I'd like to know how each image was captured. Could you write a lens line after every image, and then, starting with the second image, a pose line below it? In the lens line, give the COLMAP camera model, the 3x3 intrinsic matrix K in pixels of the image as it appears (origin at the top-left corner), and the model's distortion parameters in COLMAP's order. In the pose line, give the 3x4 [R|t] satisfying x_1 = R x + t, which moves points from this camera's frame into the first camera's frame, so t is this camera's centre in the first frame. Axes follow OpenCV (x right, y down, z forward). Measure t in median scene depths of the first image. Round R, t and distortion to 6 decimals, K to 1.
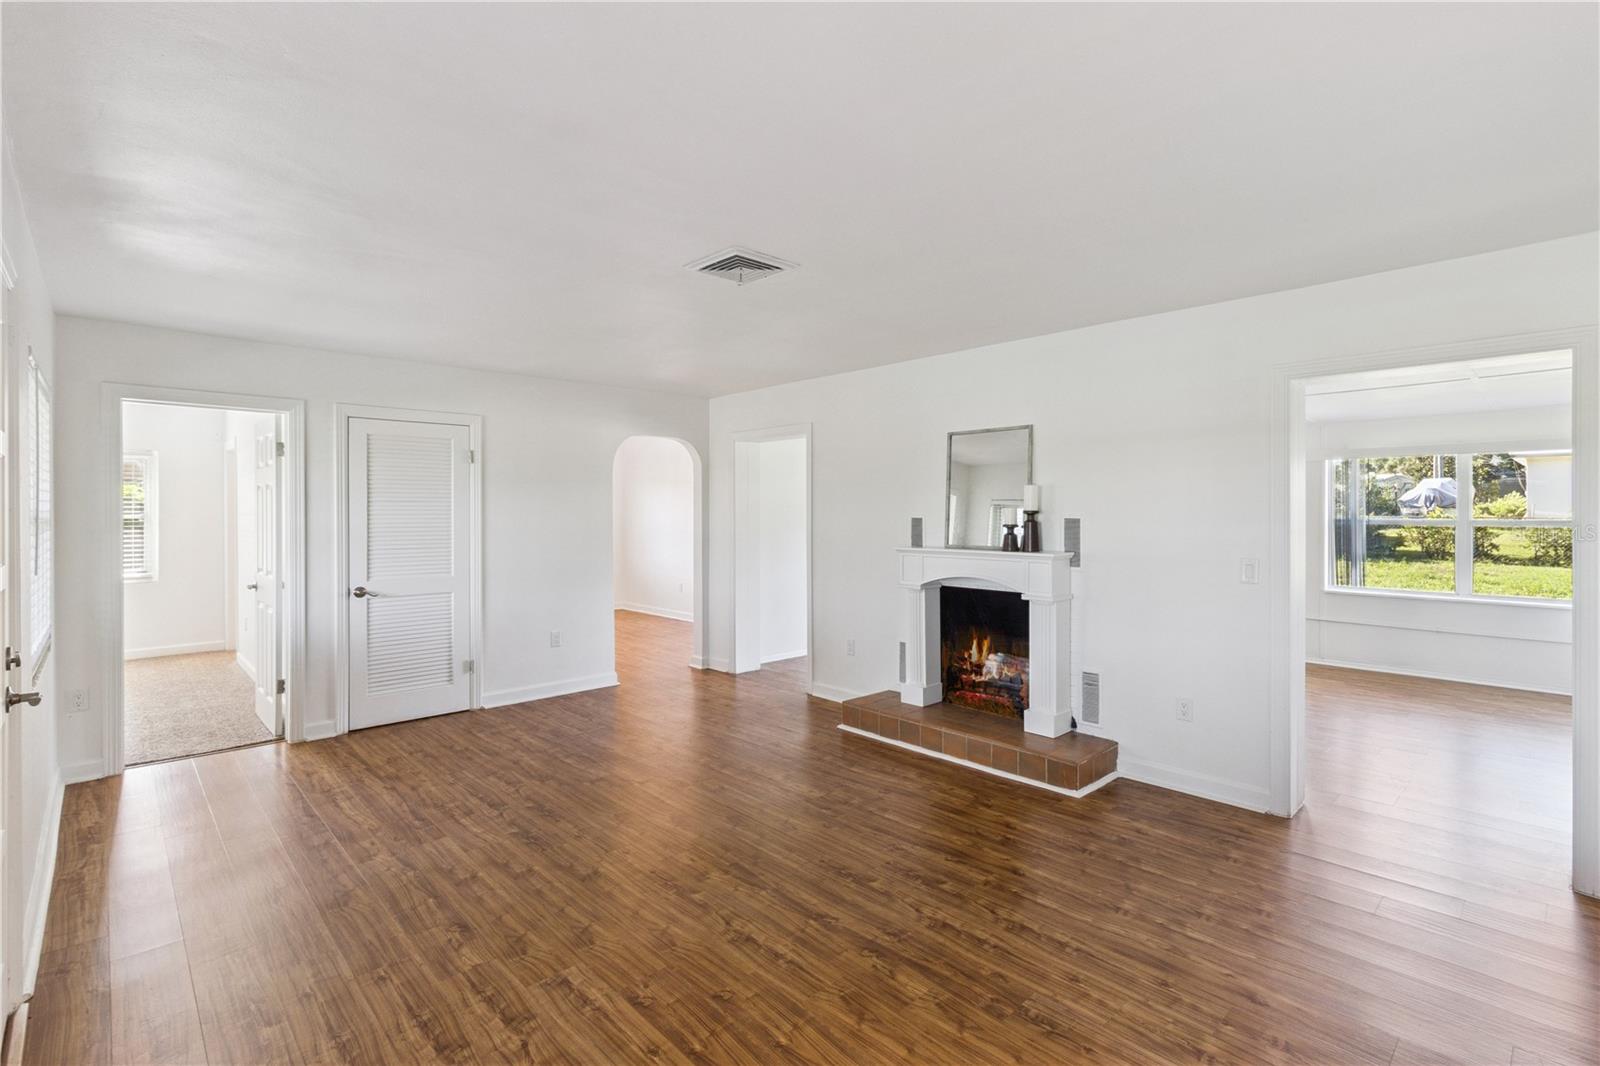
lens RADIAL K [[733.6, 0, 796.6], [0, 733.6, 513.0], [0, 0, 1]] dist [0.000035, 0.000439]
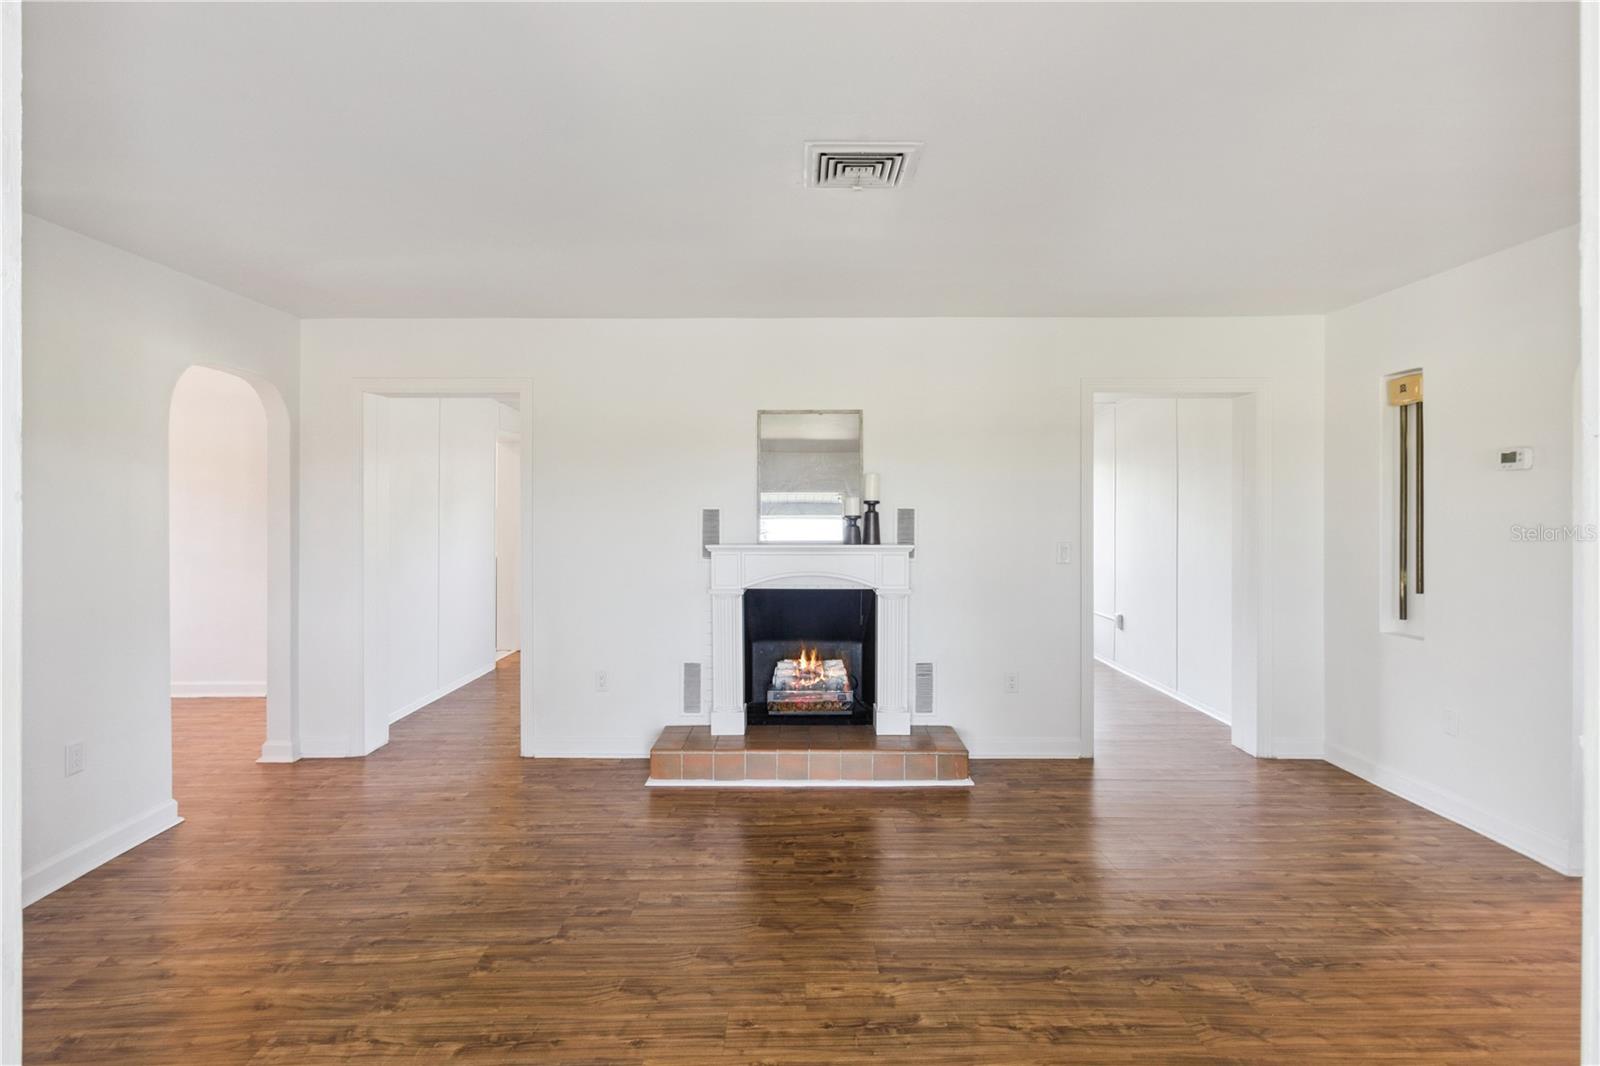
lens RADIAL K [[836.2, 0, 795.7], [0, 836.2, 516.7], [0, 0, 1]] dist [0.017035, 0.000379]
pose [[0.692440, -0.011284, 0.721387, -0.625880], [0.006322, 0.999934, 0.009572, 0.007823], [-0.721448, -0.002068, 0.692466, 0.389968]]
